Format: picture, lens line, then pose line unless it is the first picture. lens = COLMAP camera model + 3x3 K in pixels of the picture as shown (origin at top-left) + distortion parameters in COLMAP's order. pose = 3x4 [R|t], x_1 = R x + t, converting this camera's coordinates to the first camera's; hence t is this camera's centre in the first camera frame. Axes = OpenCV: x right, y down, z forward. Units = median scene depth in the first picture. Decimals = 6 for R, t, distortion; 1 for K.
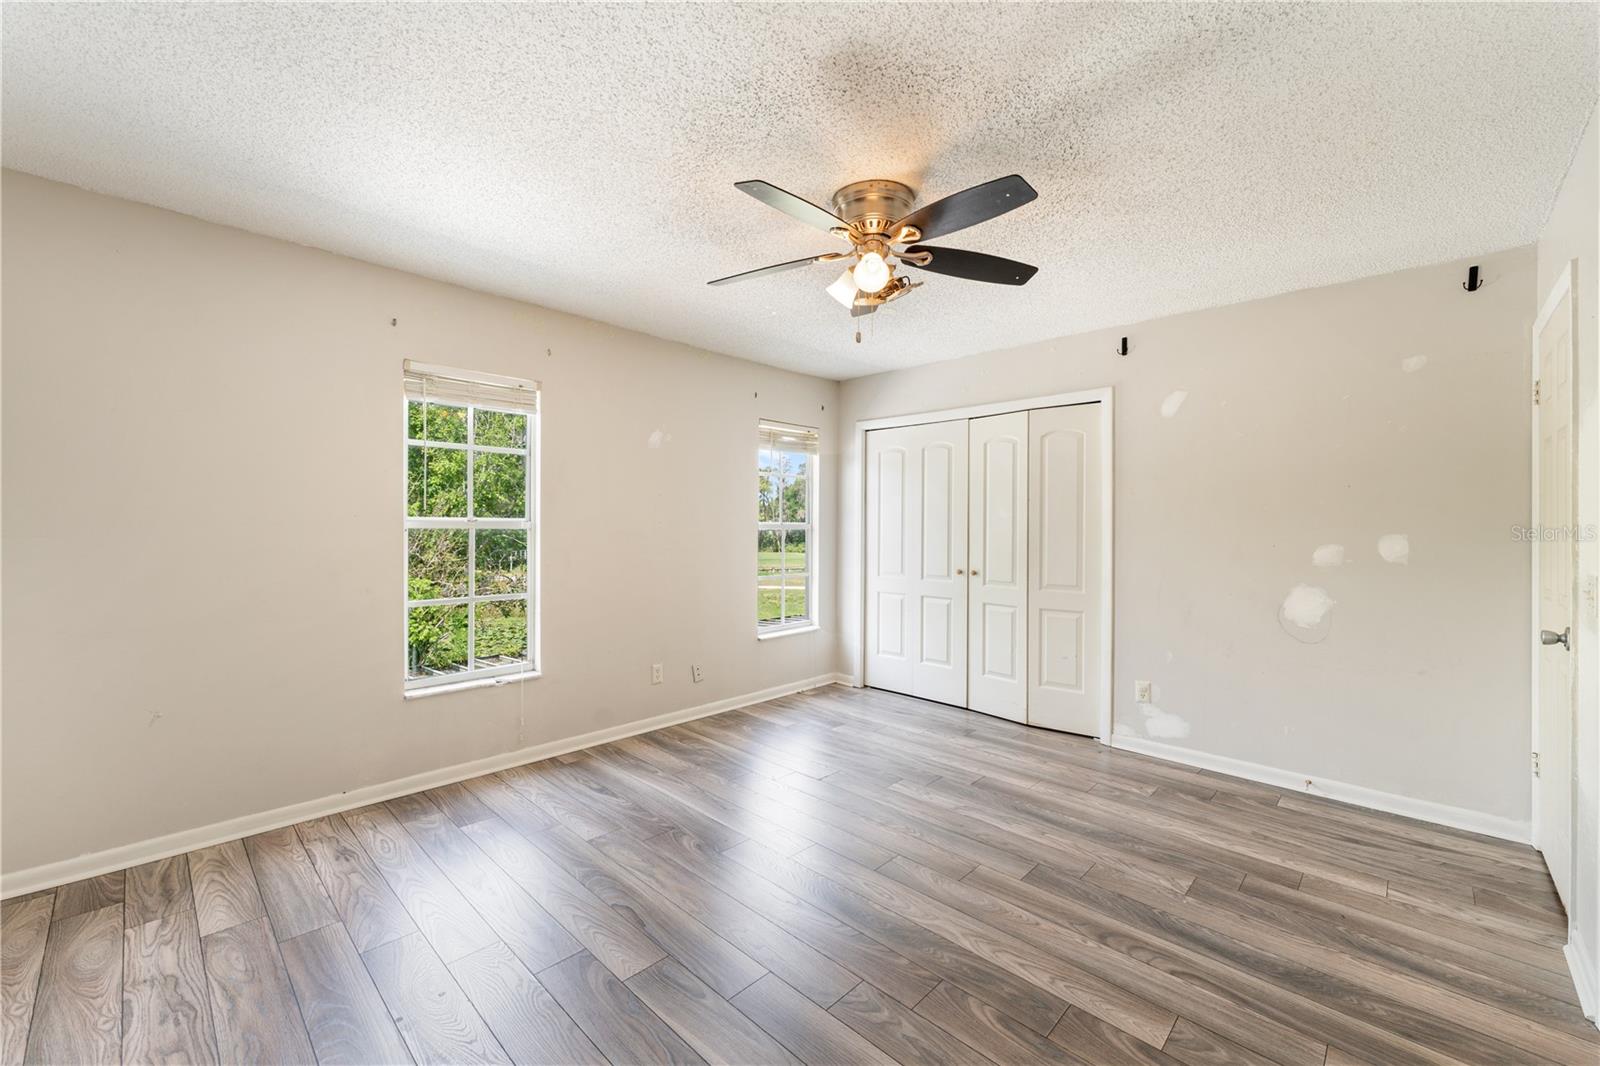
lens RADIAL K [[637.7, 0, 809.9], [0, 637.7, 537.2], [0, 0, 1]] dist [0.000947, 0.000078]
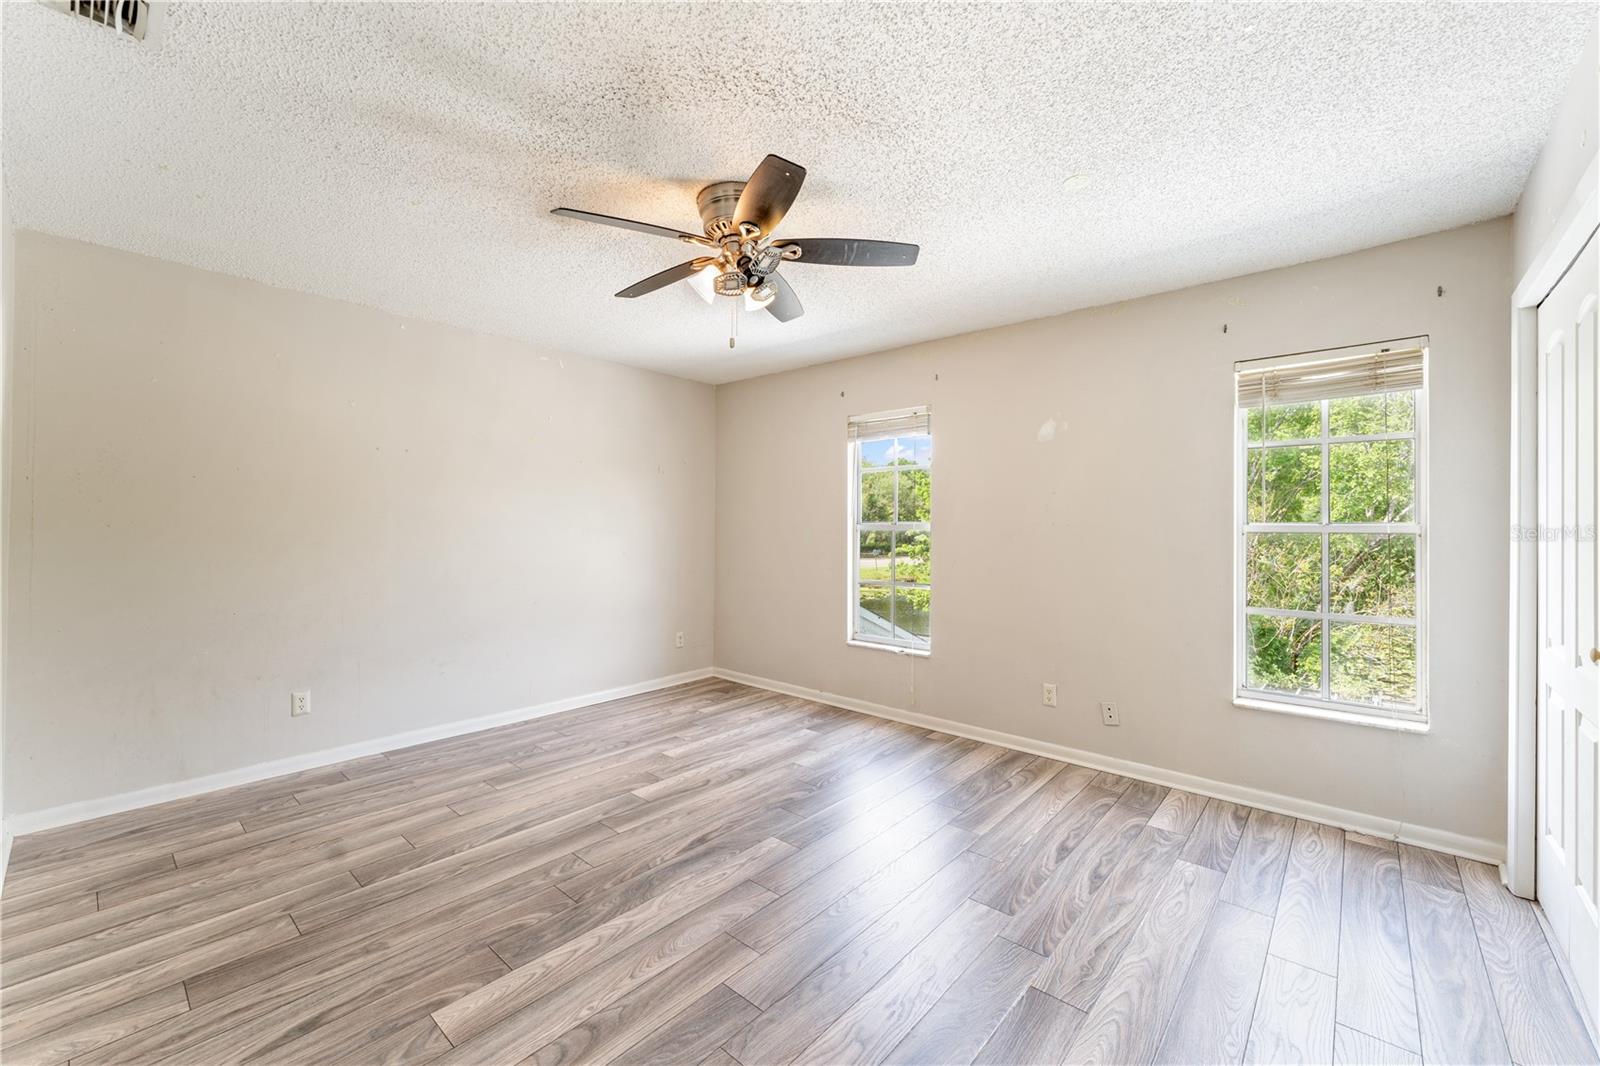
lens RADIAL K [[651.1, 0, 795.6], [0, 651.1, 533.7], [0, 0, 1]] dist [0.001845, 0.000473]
pose [[0.031955, 0.004826, -0.999478, 0.916002], [-0.023640, 0.999712, 0.004072, -0.006515], [0.999210, 0.023497, 0.032060, 0.863398]]
